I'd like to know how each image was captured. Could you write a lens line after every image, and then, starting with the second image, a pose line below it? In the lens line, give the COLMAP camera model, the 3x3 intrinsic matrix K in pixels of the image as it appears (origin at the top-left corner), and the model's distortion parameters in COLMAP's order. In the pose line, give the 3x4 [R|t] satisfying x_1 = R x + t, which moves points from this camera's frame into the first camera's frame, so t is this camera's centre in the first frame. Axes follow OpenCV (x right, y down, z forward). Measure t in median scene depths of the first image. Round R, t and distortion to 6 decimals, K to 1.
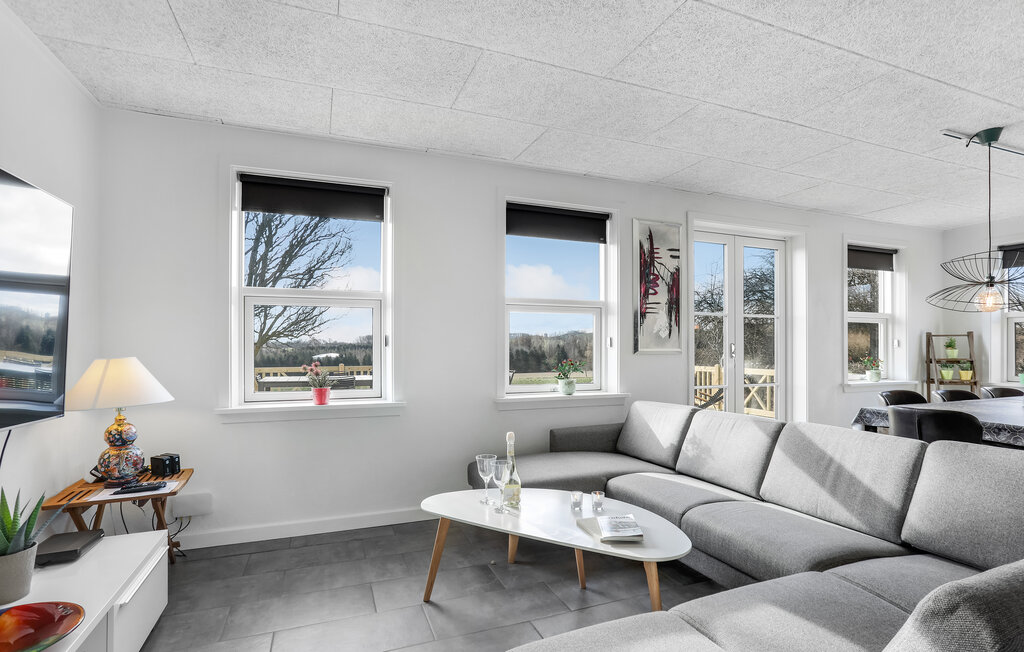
lens RADIAL K [[512.3, 0, 510.8], [0, 512.3, 337.6], [0, 0, 1]] dist [-0.025044, 0.000162]
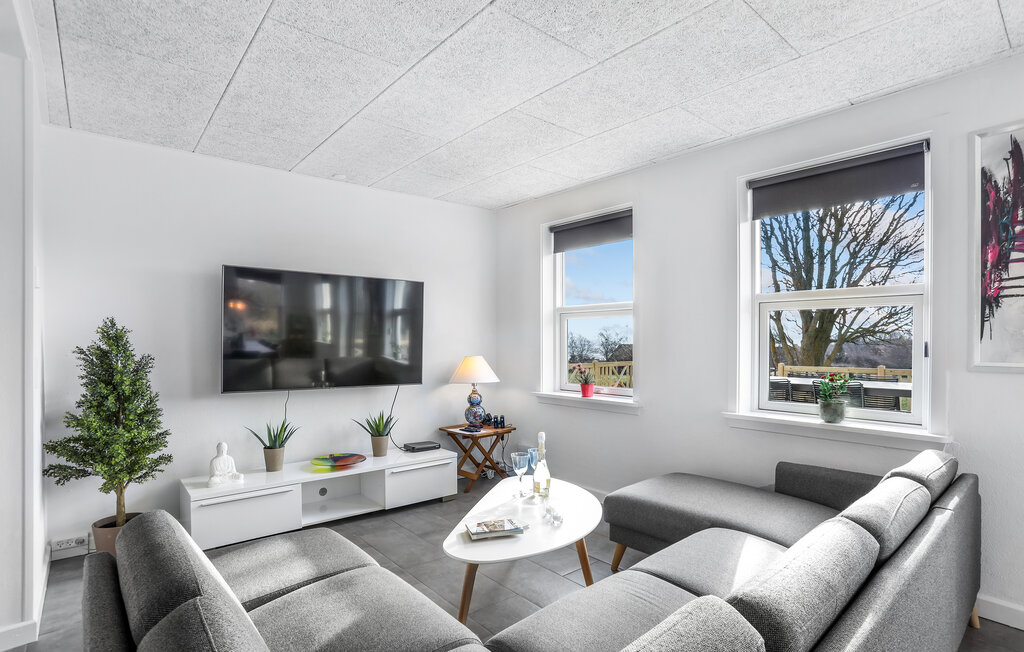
lens RADIAL K [[512.3, 0, 510.8], [0, 512.3, 337.6], [0, 0, 1]] dist [-0.025044, 0.000162]
pose [[0.316844, -0.007223, -0.948450, 0.605983], [0.015494, 0.999877, -0.002438, -0.011960], [0.948351, -0.013923, 0.316917, 0.336563]]
